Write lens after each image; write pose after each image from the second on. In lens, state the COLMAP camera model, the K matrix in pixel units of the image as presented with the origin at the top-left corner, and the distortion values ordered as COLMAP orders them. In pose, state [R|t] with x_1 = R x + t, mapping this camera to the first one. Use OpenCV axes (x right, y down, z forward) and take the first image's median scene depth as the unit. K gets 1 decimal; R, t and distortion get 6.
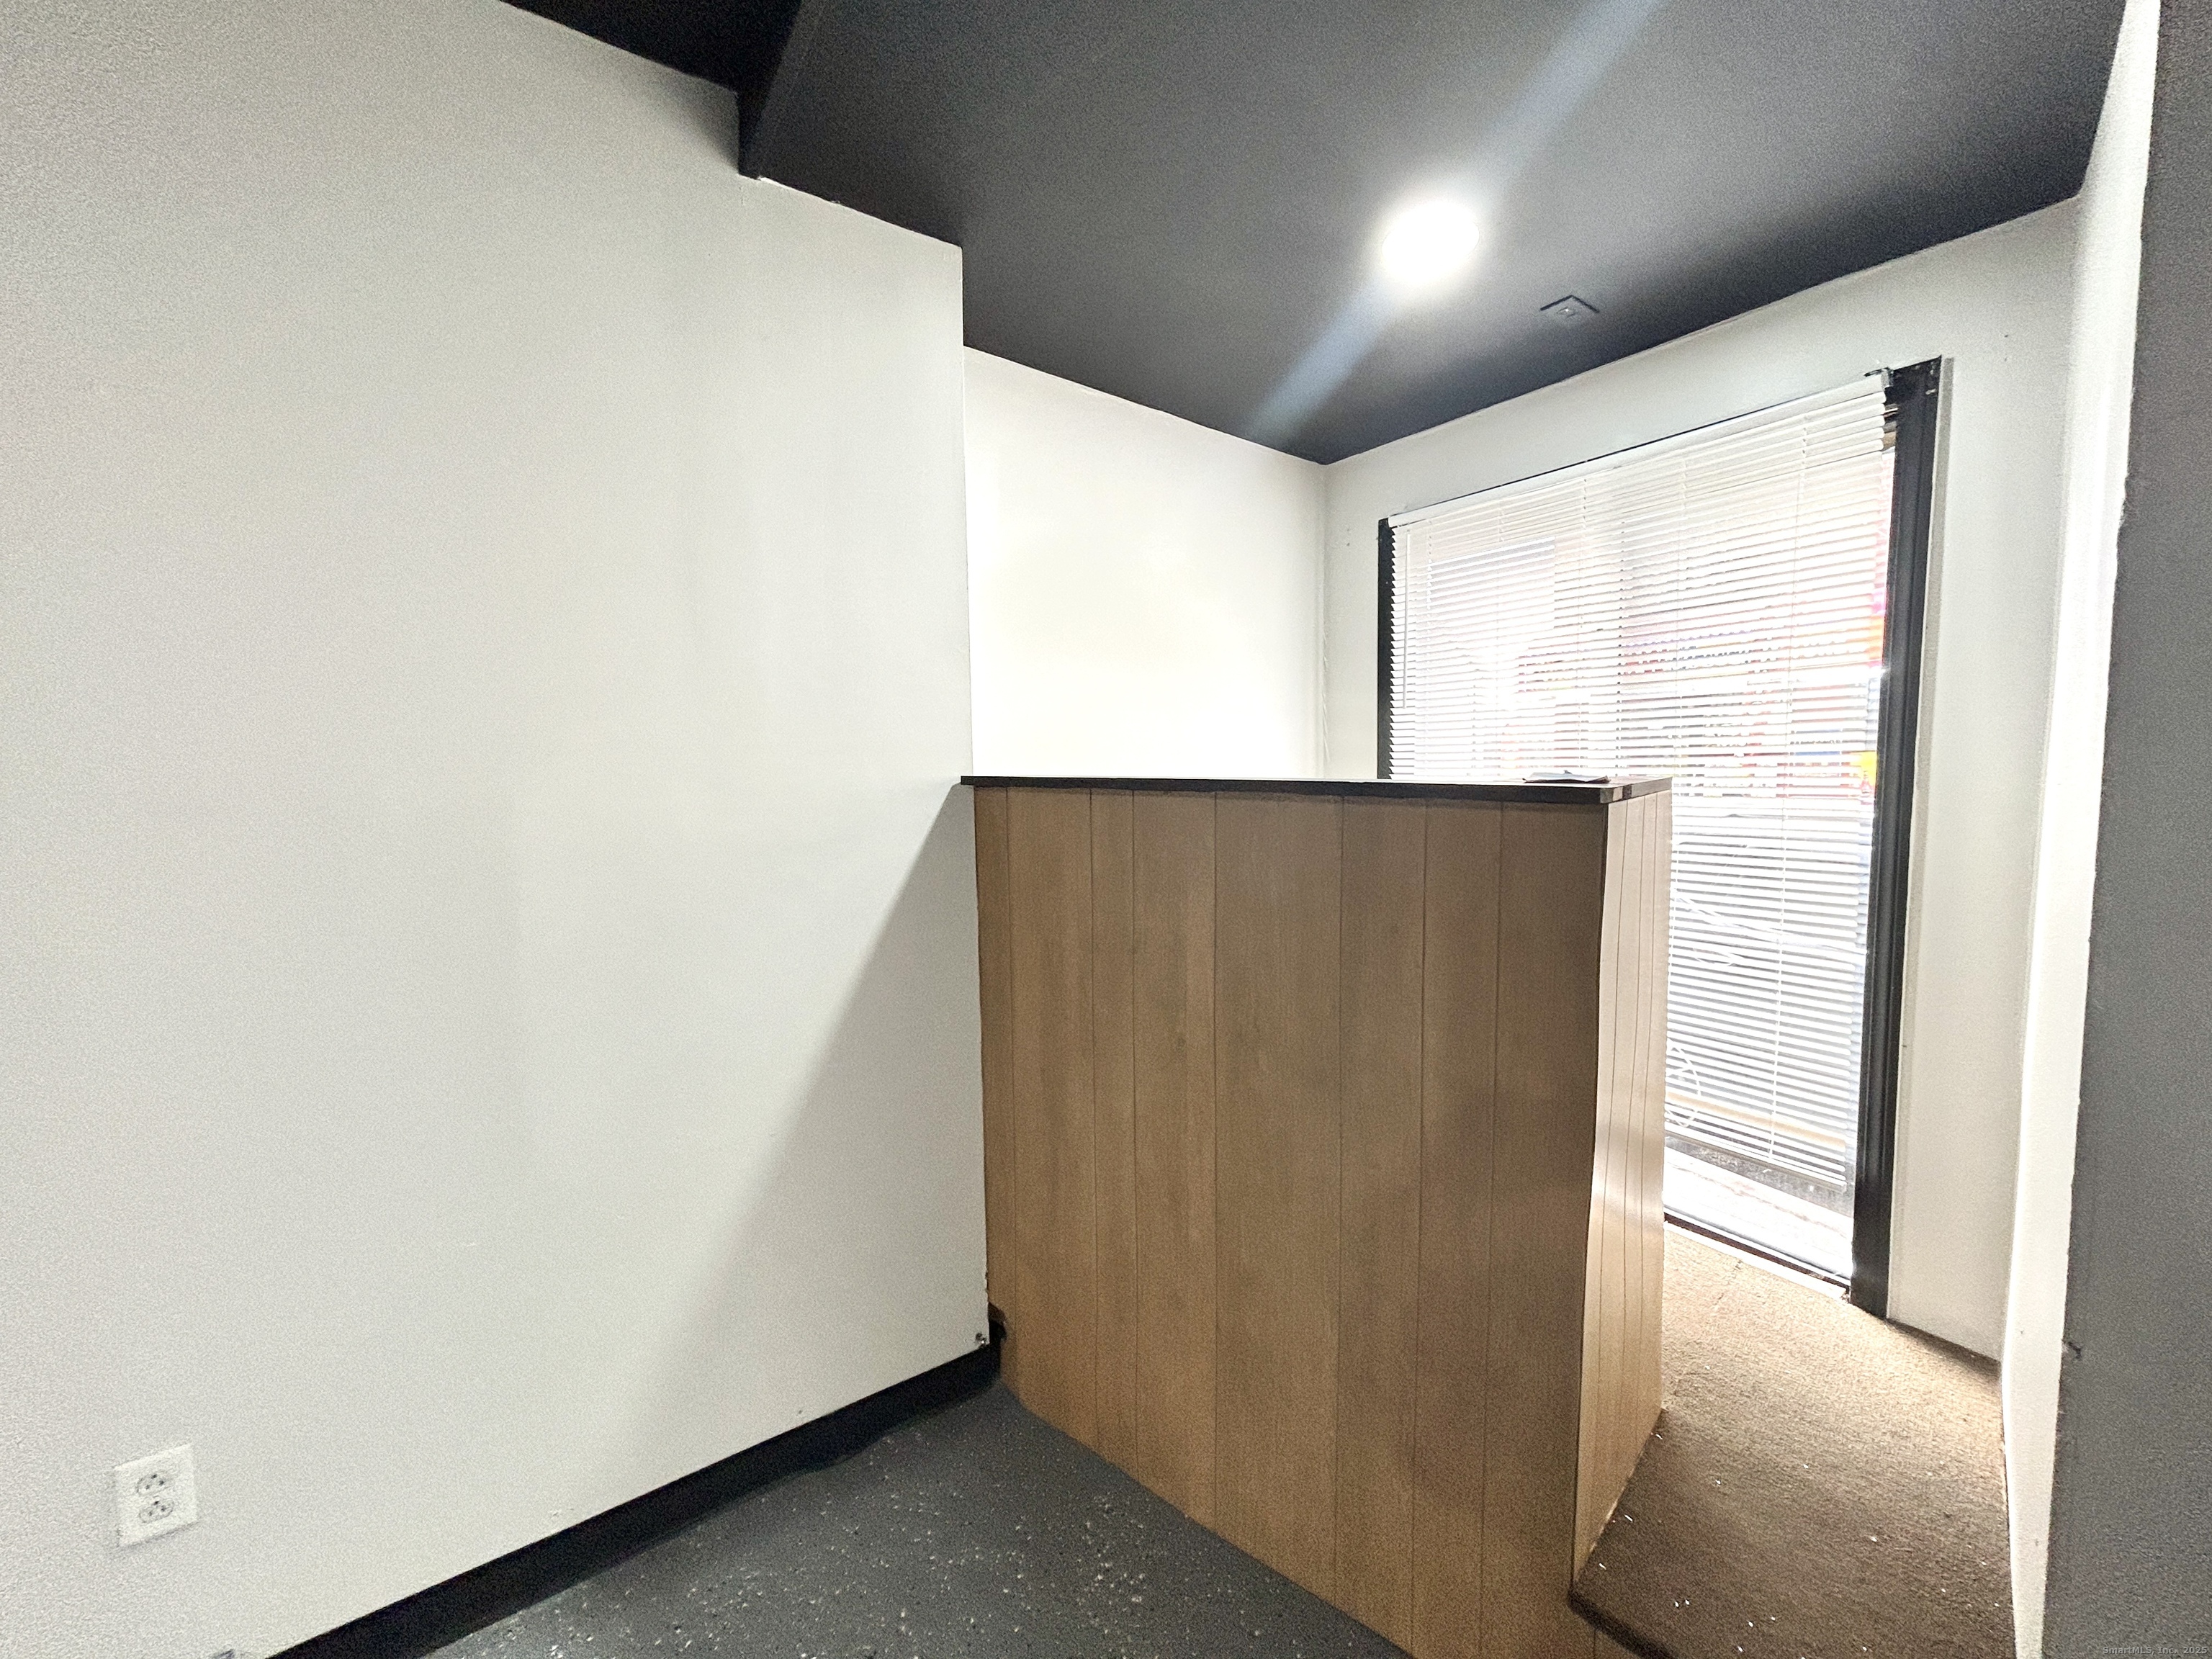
lens RADIAL K [[887.8, 0, 1110.9], [0, 887.8, 834.2], [0, 0, 1]] dist [-0.002021, 0.000248]
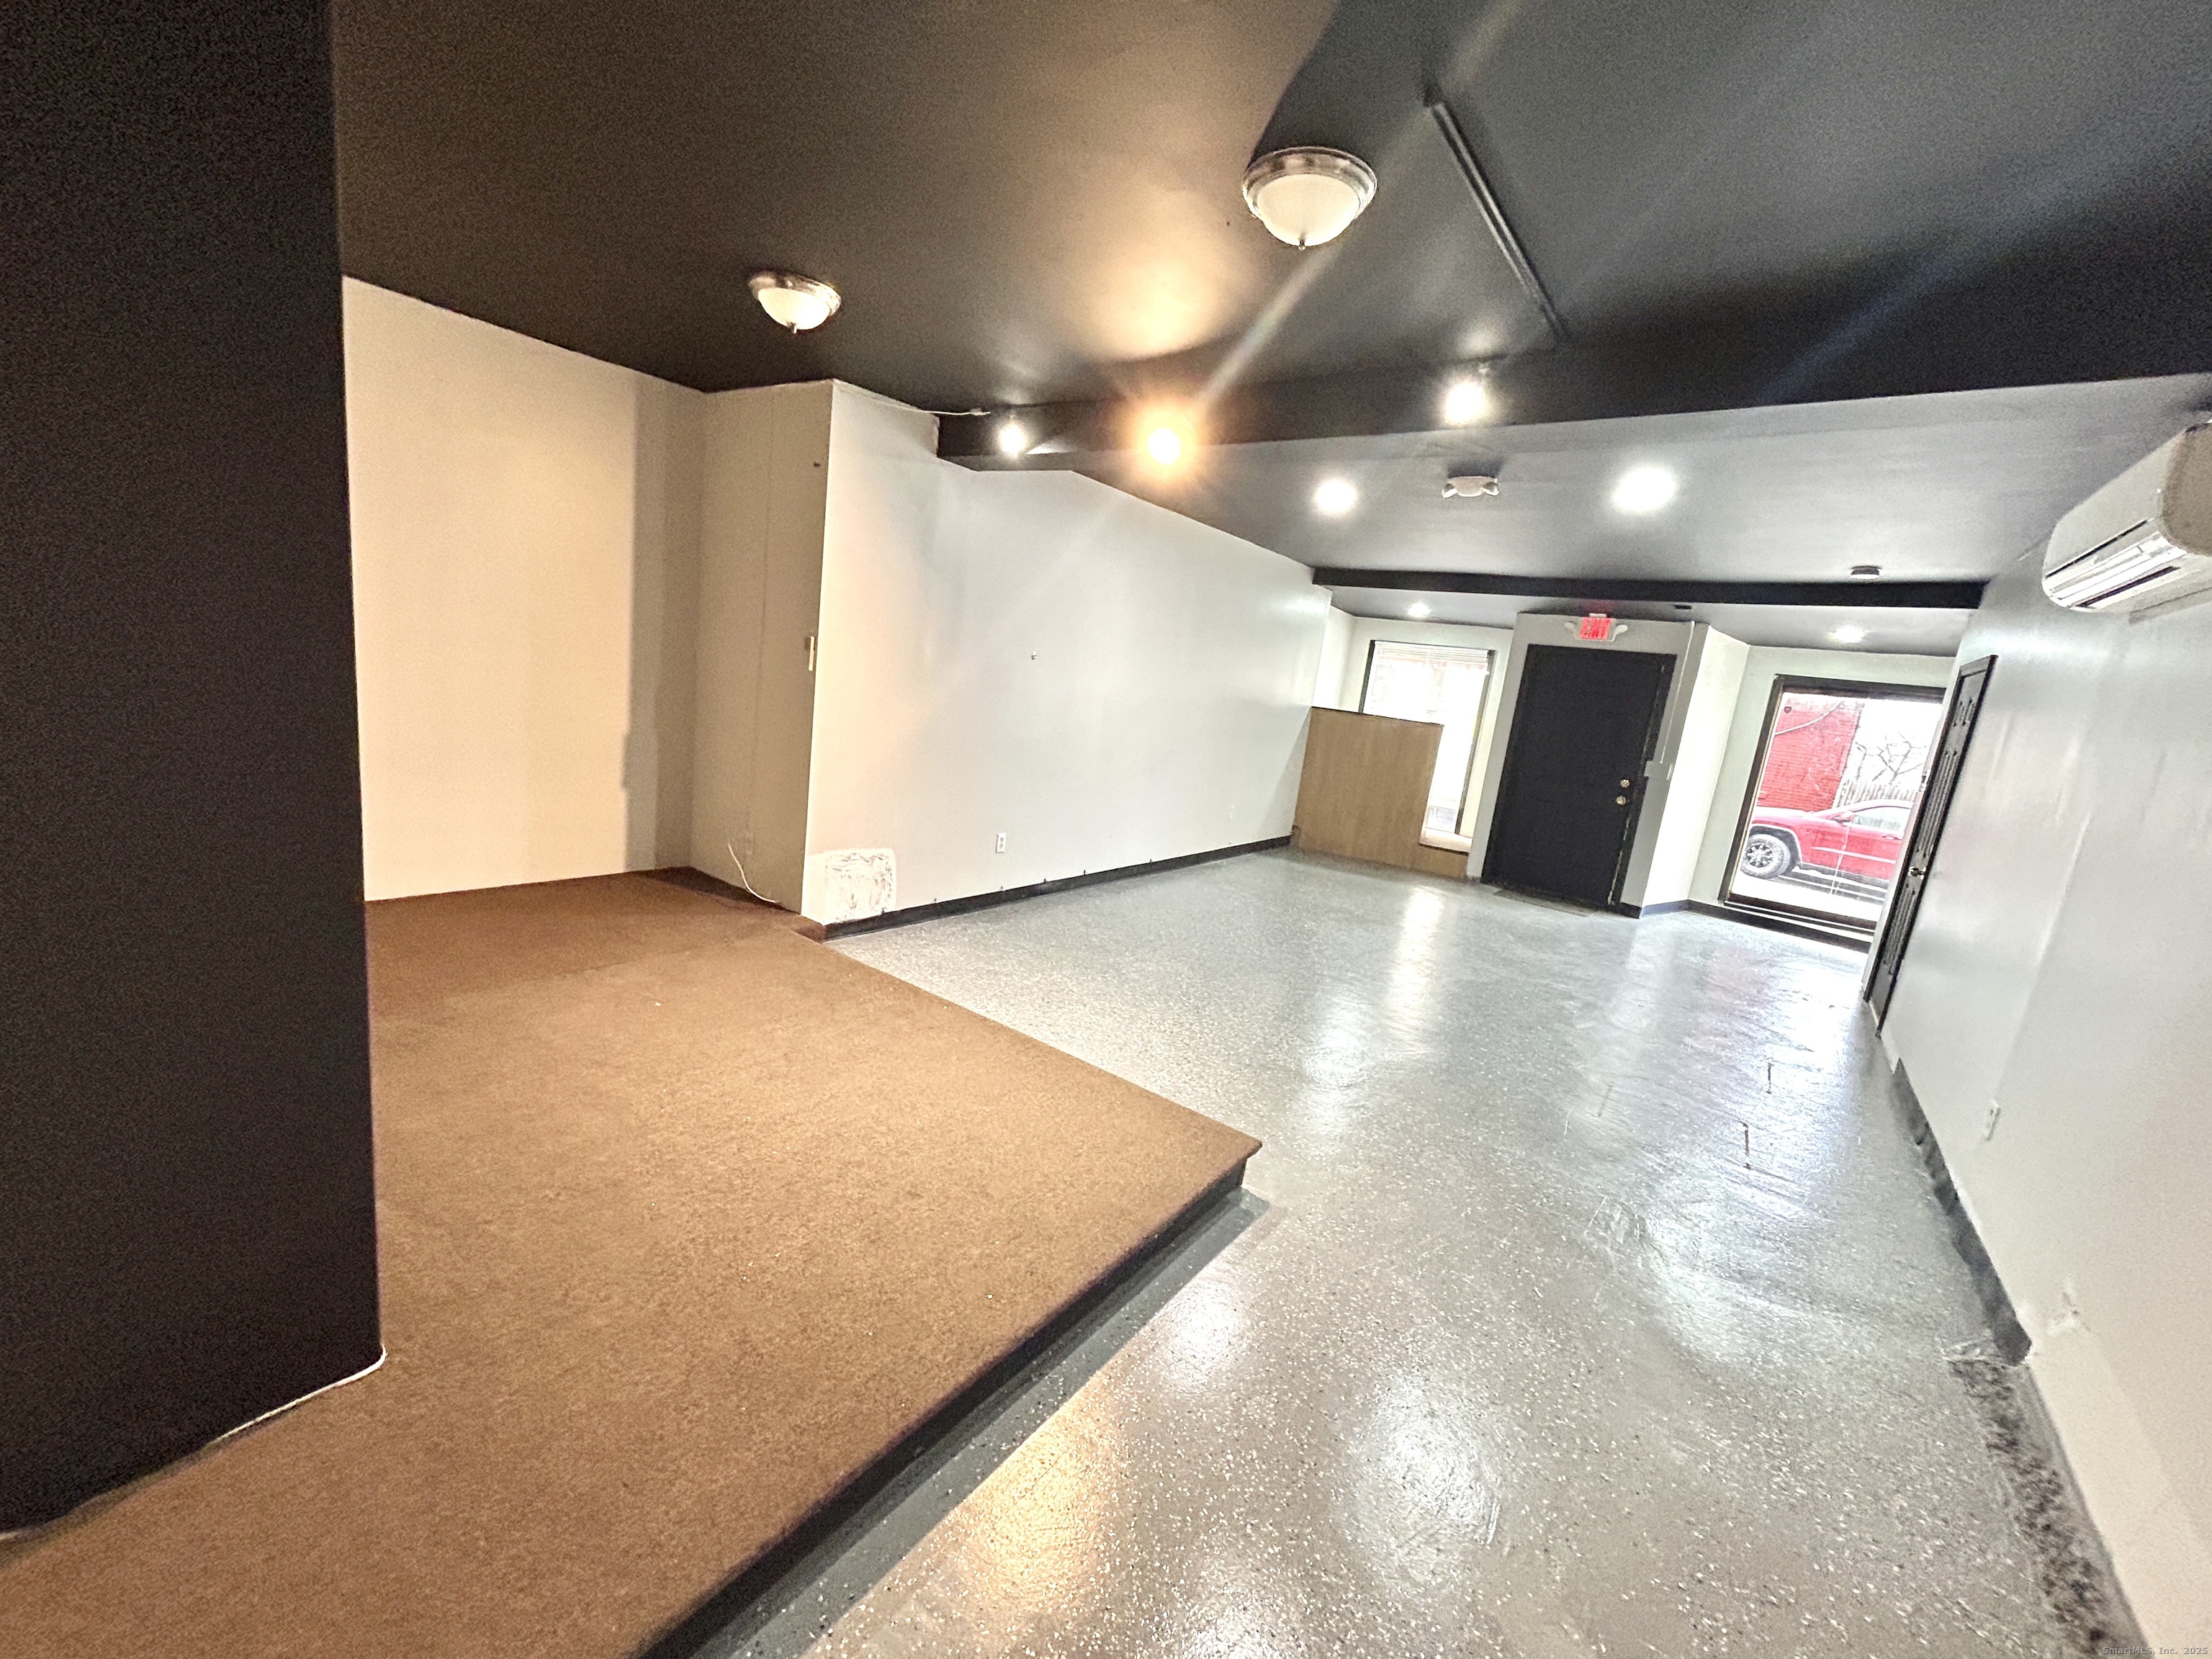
lens RADIAL K [[887.8, 0, 1110.9], [0, 887.8, 834.2], [0, 0, 1]] dist [-0.002021, 0.000248]
pose [[0.939982, 0.065411, 0.334897, -2.638474], [-0.108208, 0.987939, 0.110757, 0.198050], [-0.323613, -0.140348, 0.935723, -3.037182]]
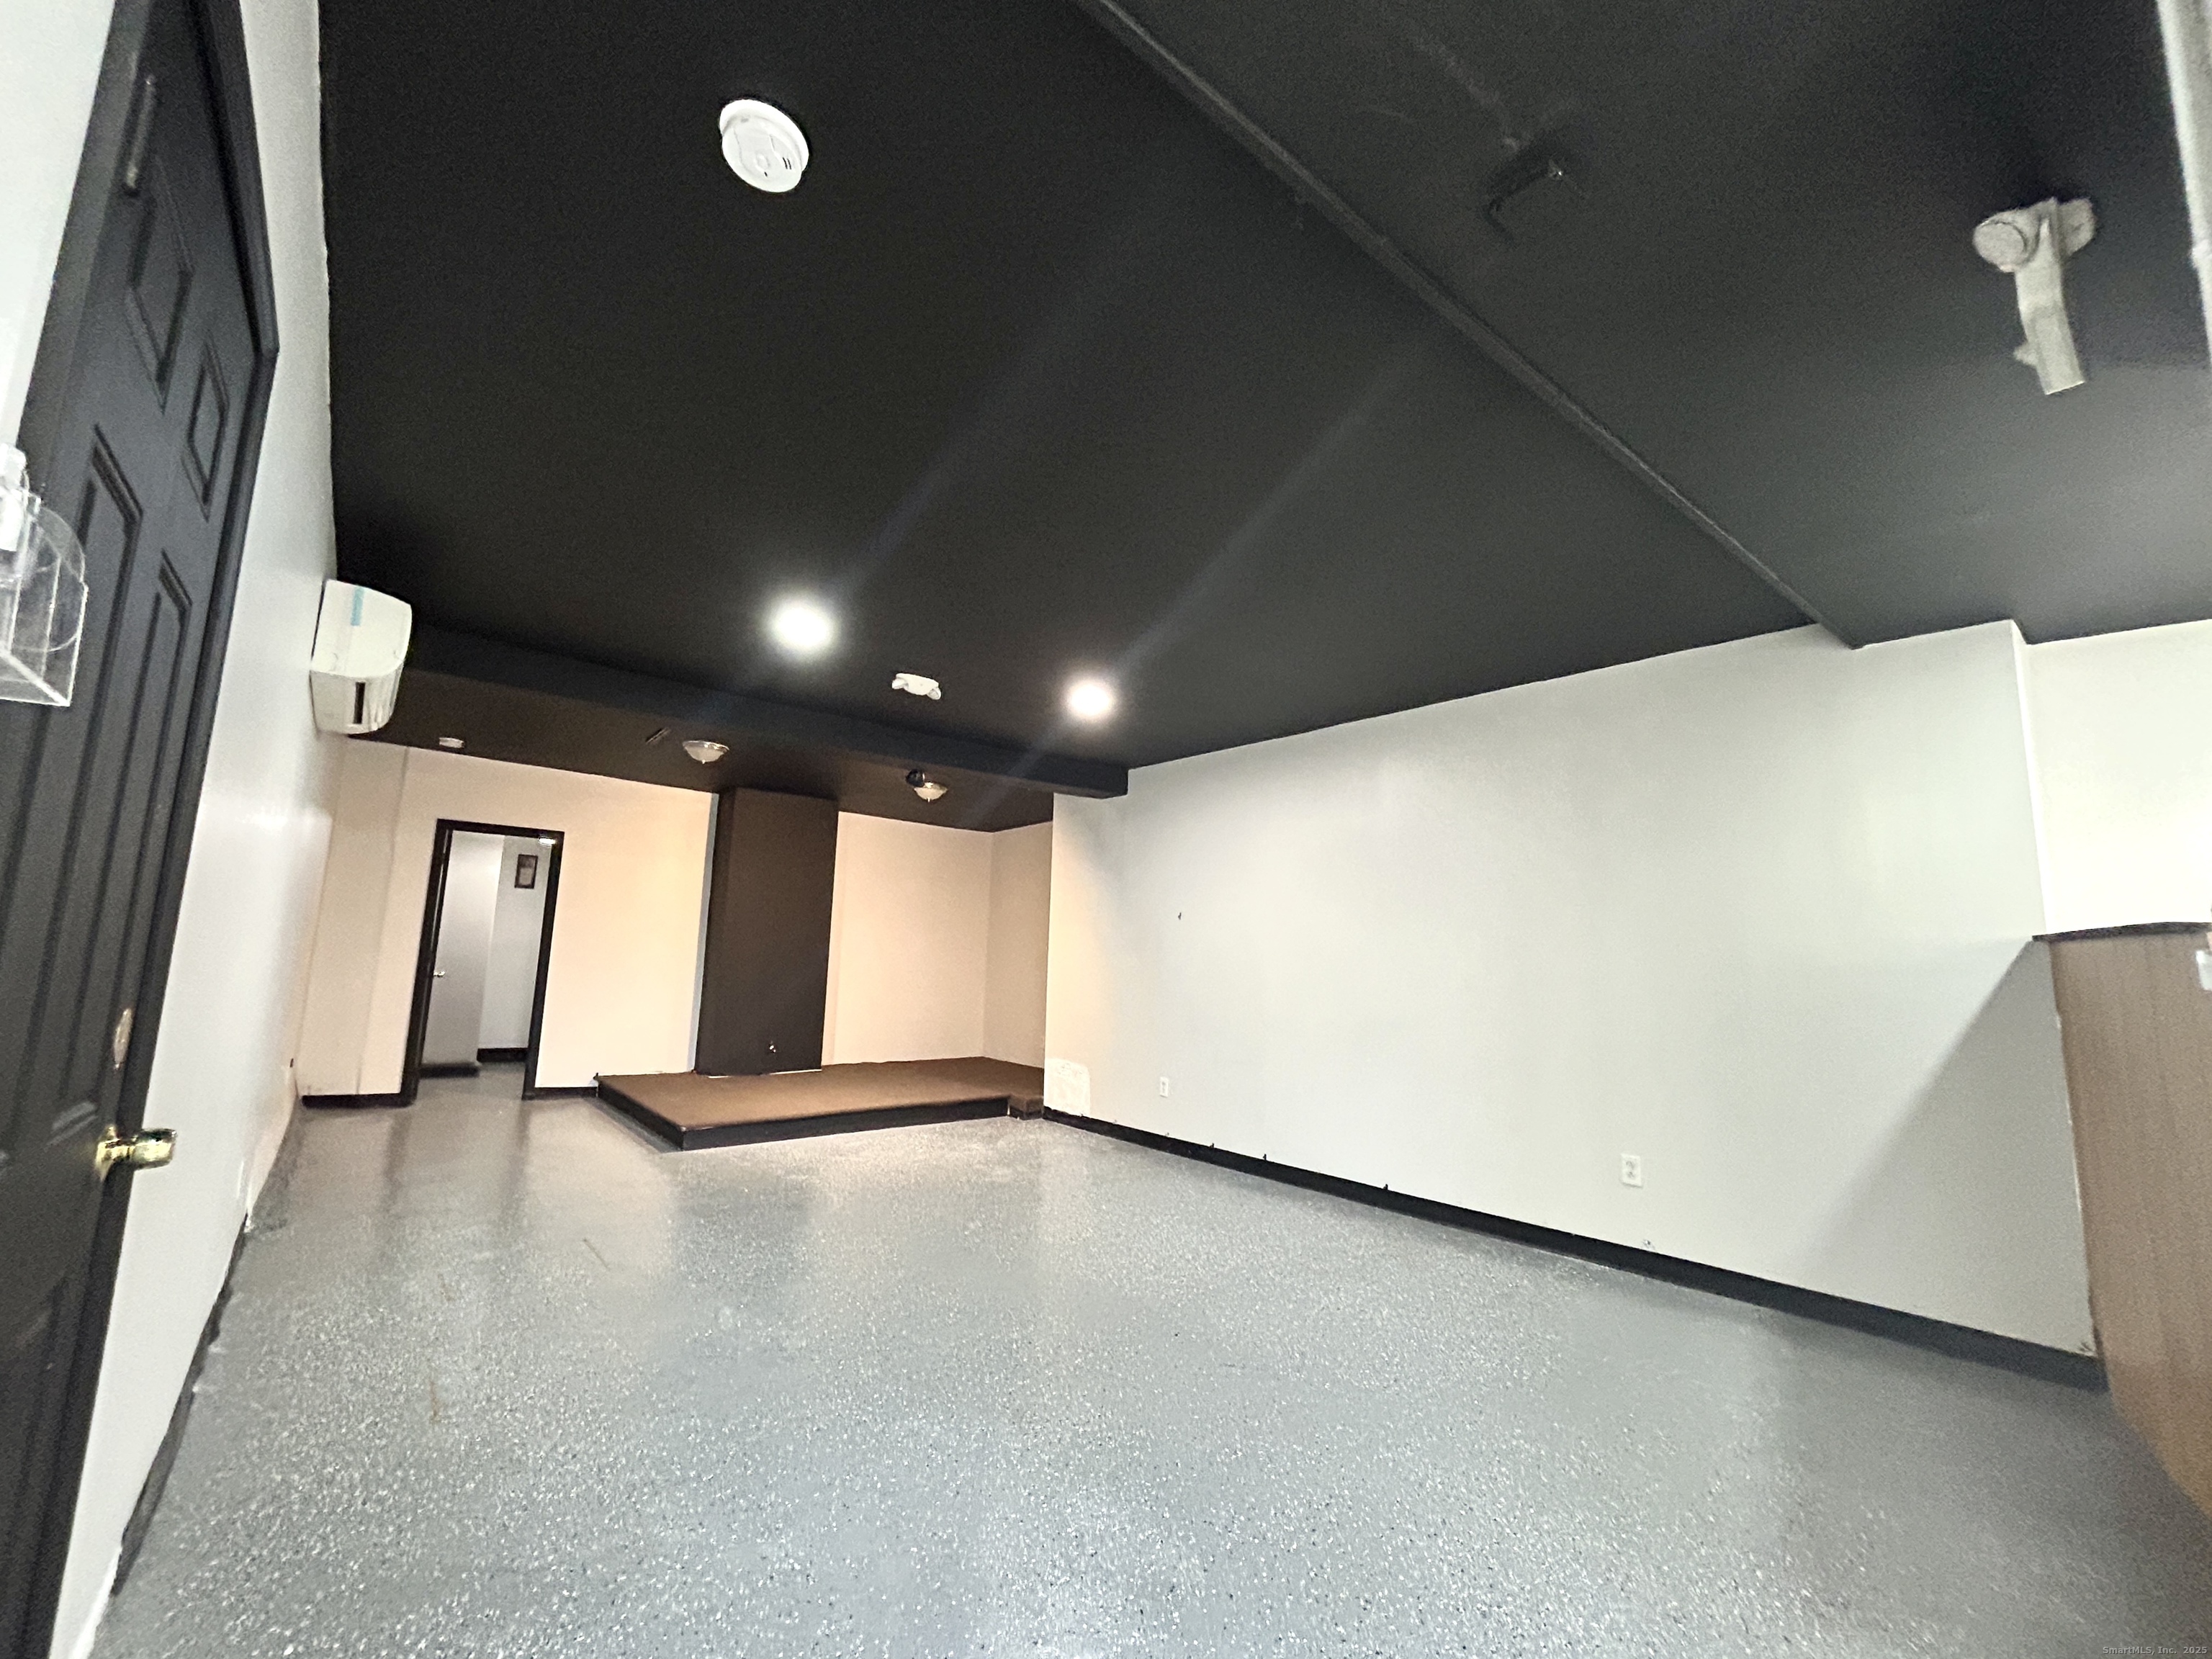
lens RADIAL K [[887.8, 0, 1110.9], [0, 887.8, 834.2], [0, 0, 1]] dist [-0.002021, 0.000248]
pose [[0.087283, -0.127916, -0.987937, 1.241257], [-0.109921, 0.984429, -0.137173, 0.149227], [0.990100, 0.120568, 0.071863, -0.725156]]
